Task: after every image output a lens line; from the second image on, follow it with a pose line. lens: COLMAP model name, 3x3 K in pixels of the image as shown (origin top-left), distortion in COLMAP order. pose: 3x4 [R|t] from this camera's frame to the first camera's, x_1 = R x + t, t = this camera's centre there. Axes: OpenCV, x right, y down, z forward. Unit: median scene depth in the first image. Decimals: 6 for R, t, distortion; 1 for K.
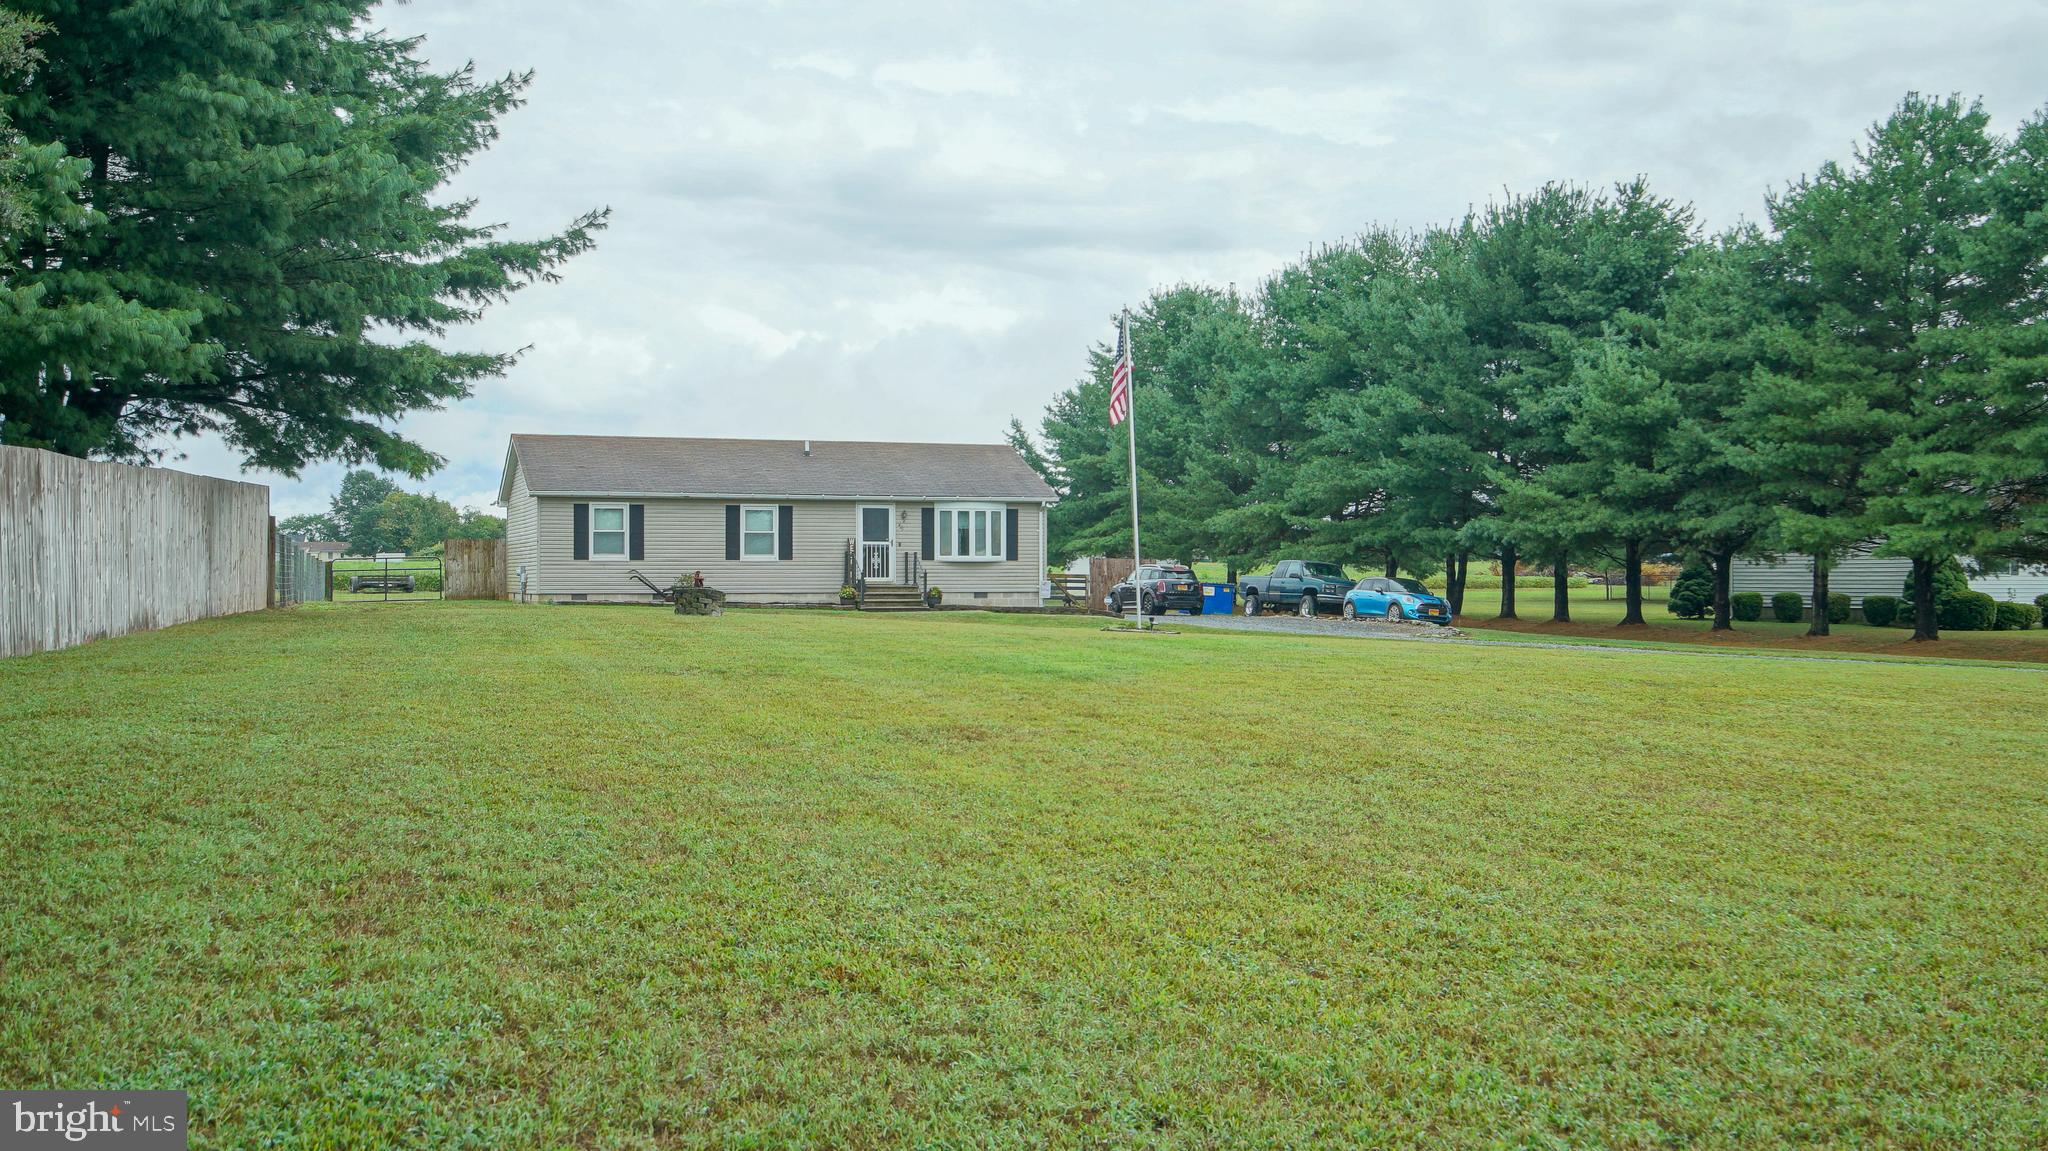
lens RADIAL K [[2078.9, 0, 1041.4], [0, 2078.9, 566.3], [0, 0, 1]] dist [0.001860, 0.000000]
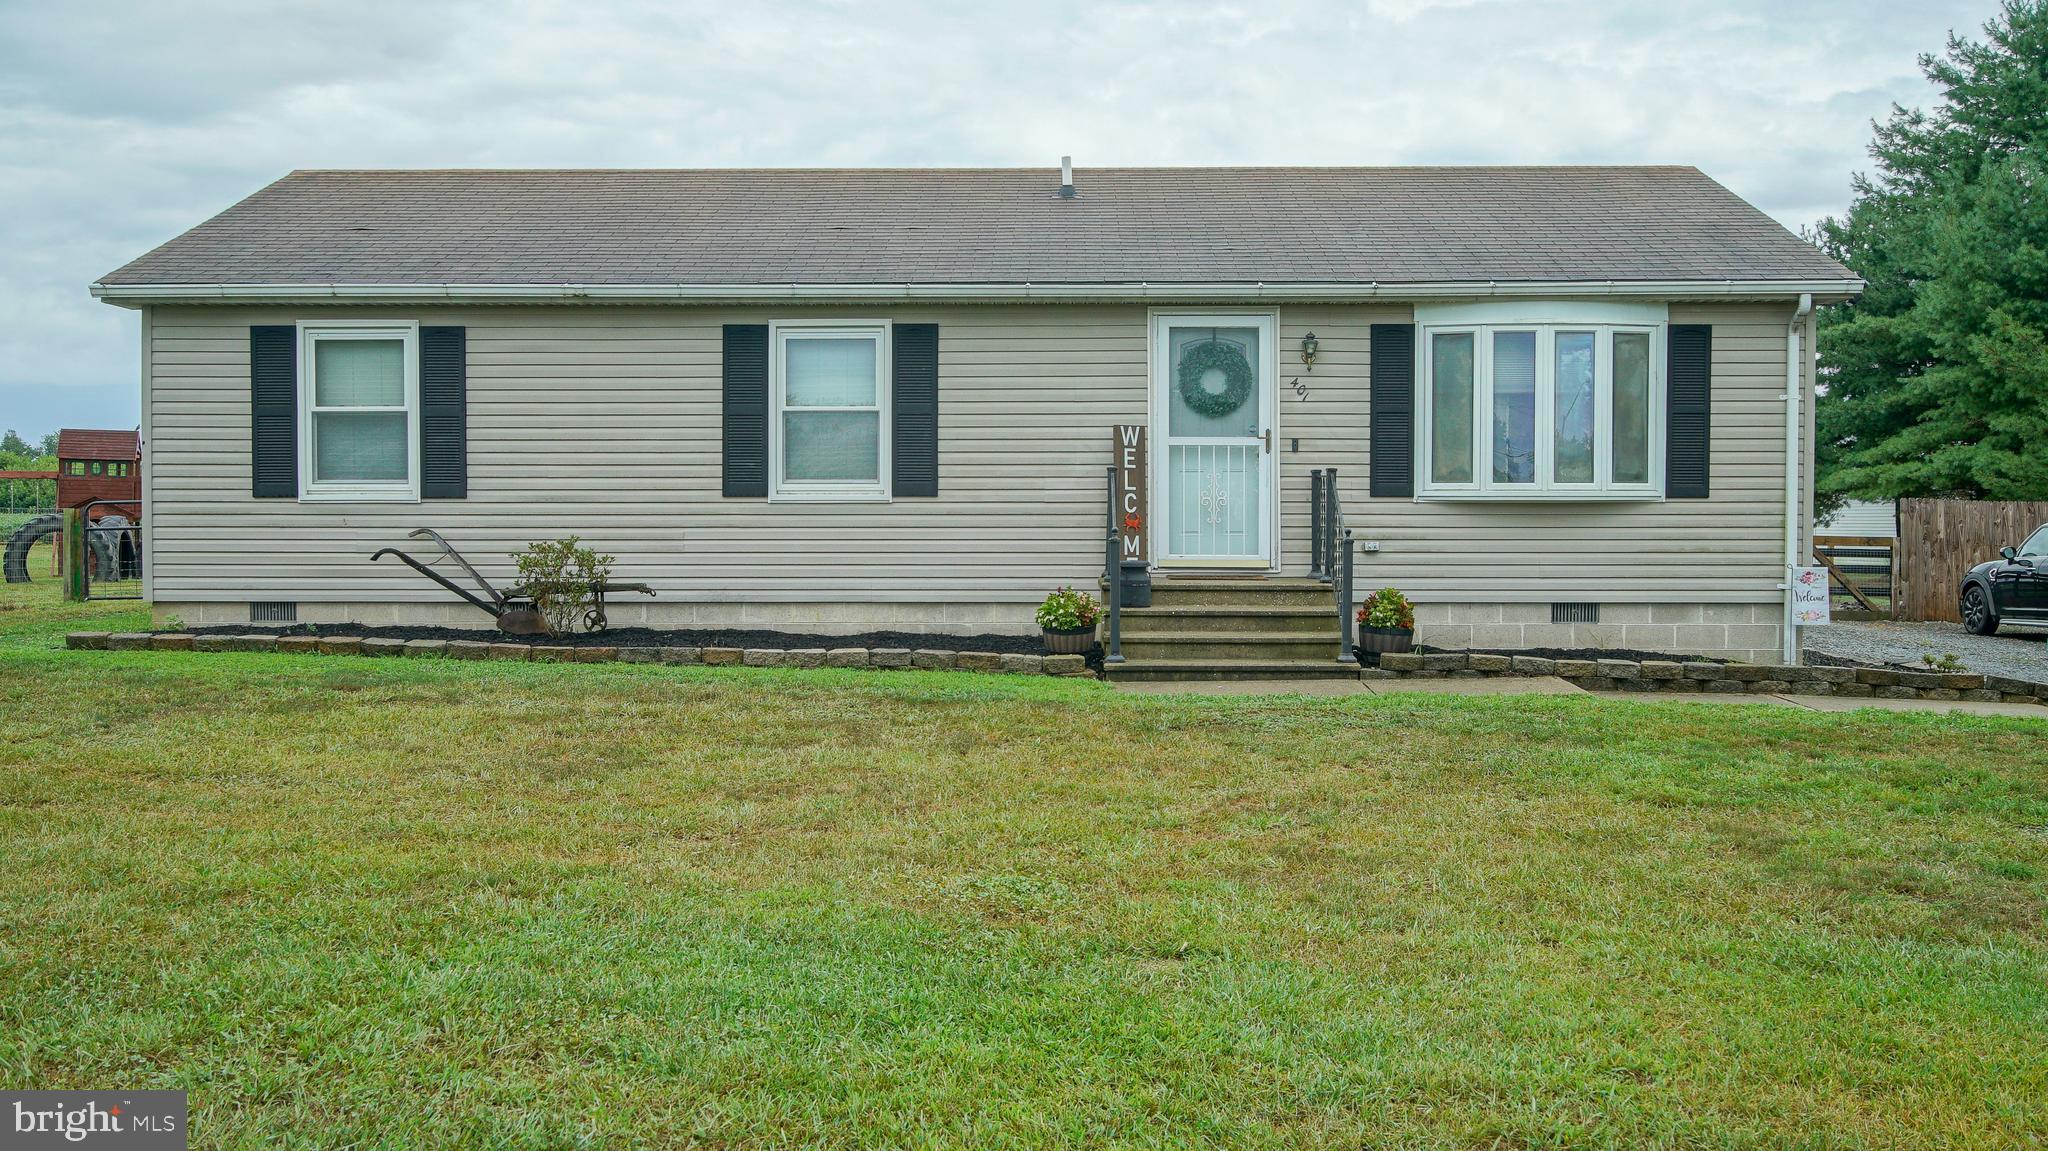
lens RADIAL K [[1900.0, 0, 1033.2], [0, 1900.0, 575.9], [0, 0, 1]] dist [0.008504, 0.000000]
pose [[0.932585, 0.010402, -0.360800, -0.003185], [0.000599, 0.999539, 0.030367, -0.000010], [0.360950, -0.028536, 0.932149, 0.725355]]
